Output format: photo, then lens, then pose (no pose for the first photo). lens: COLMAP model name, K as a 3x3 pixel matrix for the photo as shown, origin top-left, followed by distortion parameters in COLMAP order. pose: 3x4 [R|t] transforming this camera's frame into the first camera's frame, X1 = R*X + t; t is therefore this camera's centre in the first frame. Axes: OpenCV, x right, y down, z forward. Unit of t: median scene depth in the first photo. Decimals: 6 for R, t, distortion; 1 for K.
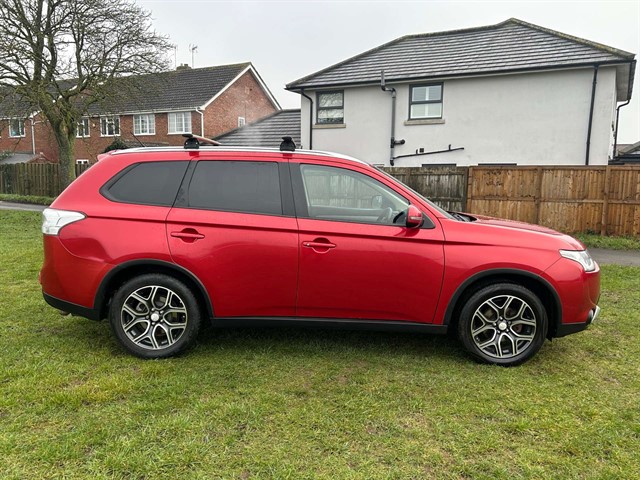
lens RADIAL K [[540.7, 0, 307.3], [0, 540.7, 242.4], [0, 0, 1]] dist [0.036854, -0.025803]
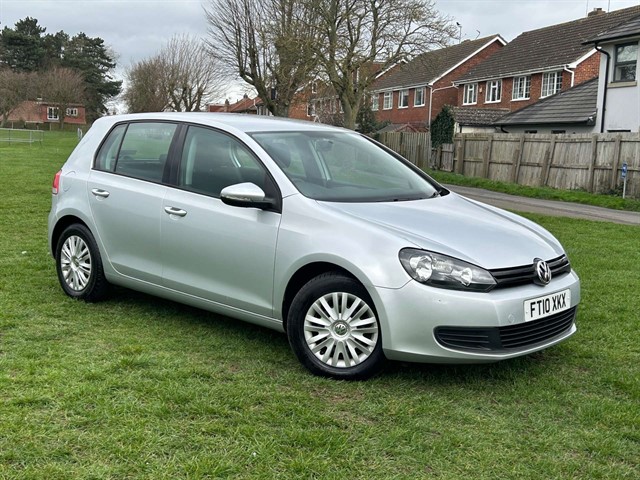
lens RADIAL K [[870.3, 0, 292.3], [0, 870.3, 248.5], [0, 0, 1]] dist [0.076231, 0.000000]
pose [[0.683697, 0.099486, -0.722953, 0.747364], [-0.118549, 0.992646, 0.024487, 0.067536], [0.720072, 0.068964, 0.690463, -0.308142]]
